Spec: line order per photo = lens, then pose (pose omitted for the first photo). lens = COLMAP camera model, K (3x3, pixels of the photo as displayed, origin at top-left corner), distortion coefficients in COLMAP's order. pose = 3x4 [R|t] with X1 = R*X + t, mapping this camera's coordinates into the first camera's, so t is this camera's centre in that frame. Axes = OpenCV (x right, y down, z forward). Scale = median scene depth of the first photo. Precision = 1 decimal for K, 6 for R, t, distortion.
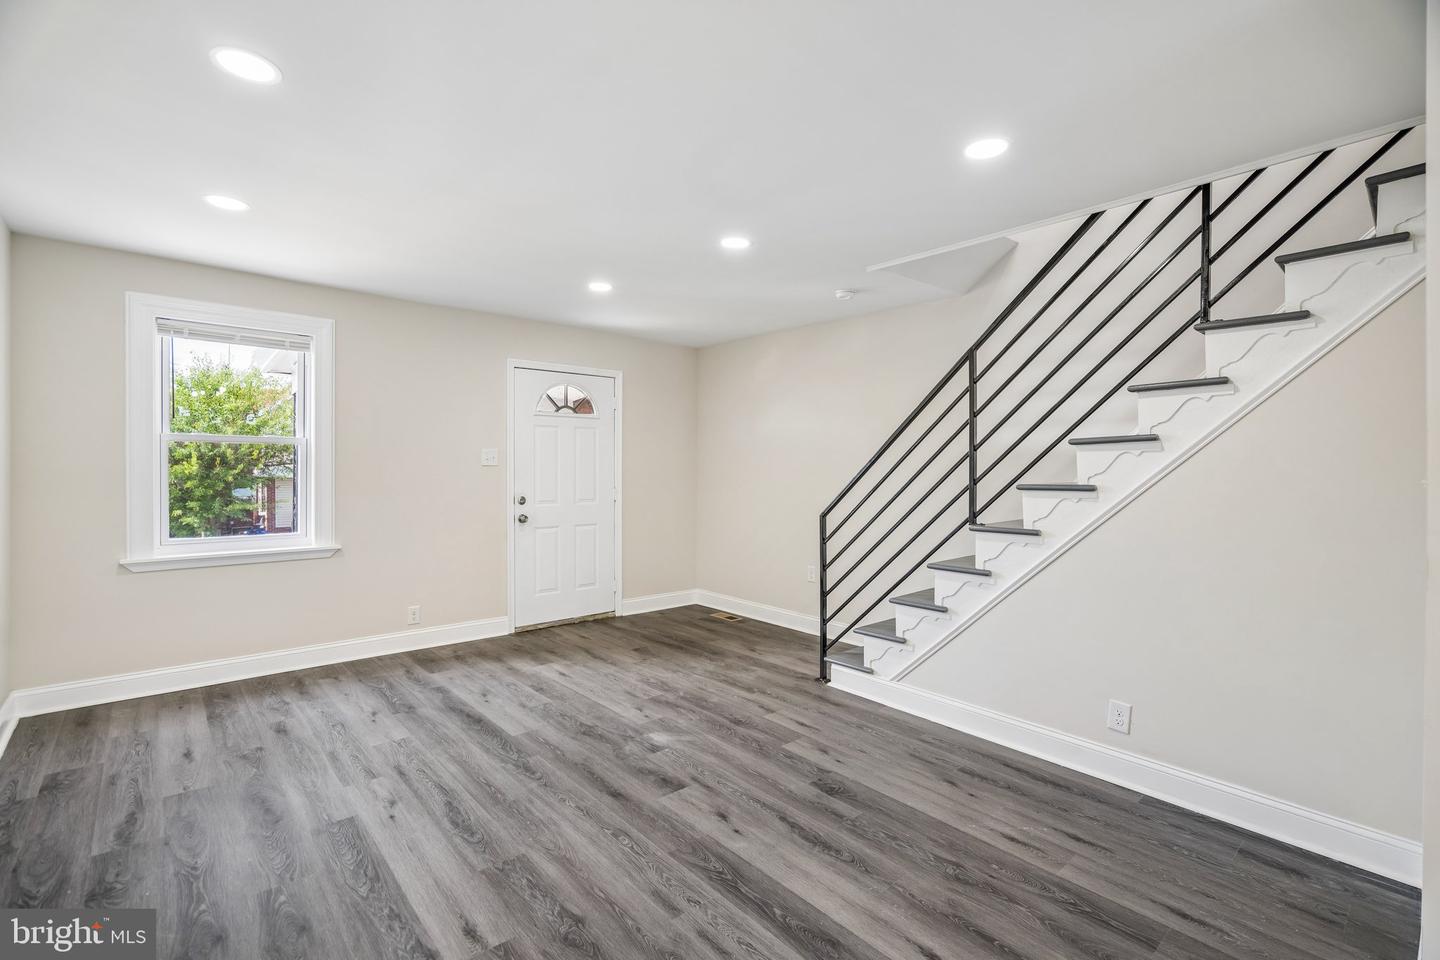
lens RADIAL K [[649.6, 0, 715.2], [0, 649.6, 475.6], [0, 0, 1]] dist [-0.000305, 0.000213]
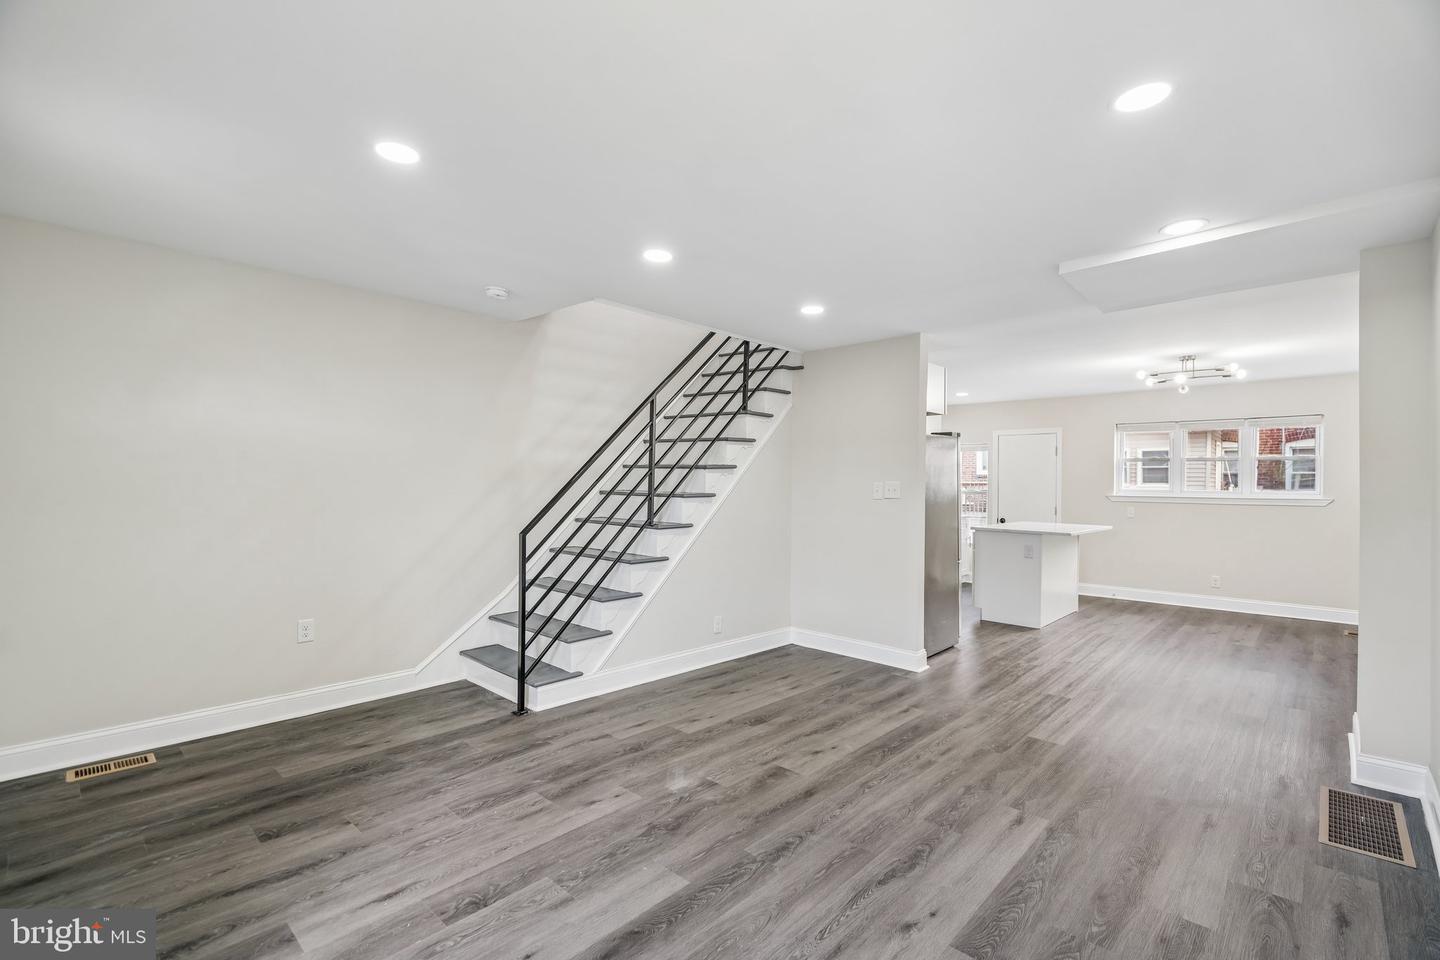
lens RADIAL K [[654.6, 0, 711.7], [0, 654.6, 488.5], [0, 0, 1]] dist [-0.004335, 0.000365]
pose [[-0.107473, -0.013786, 0.994112, -0.971540], [-0.000647, 0.999905, 0.013796, -0.018686], [-0.994208, 0.000840, -0.107471, 1.036160]]
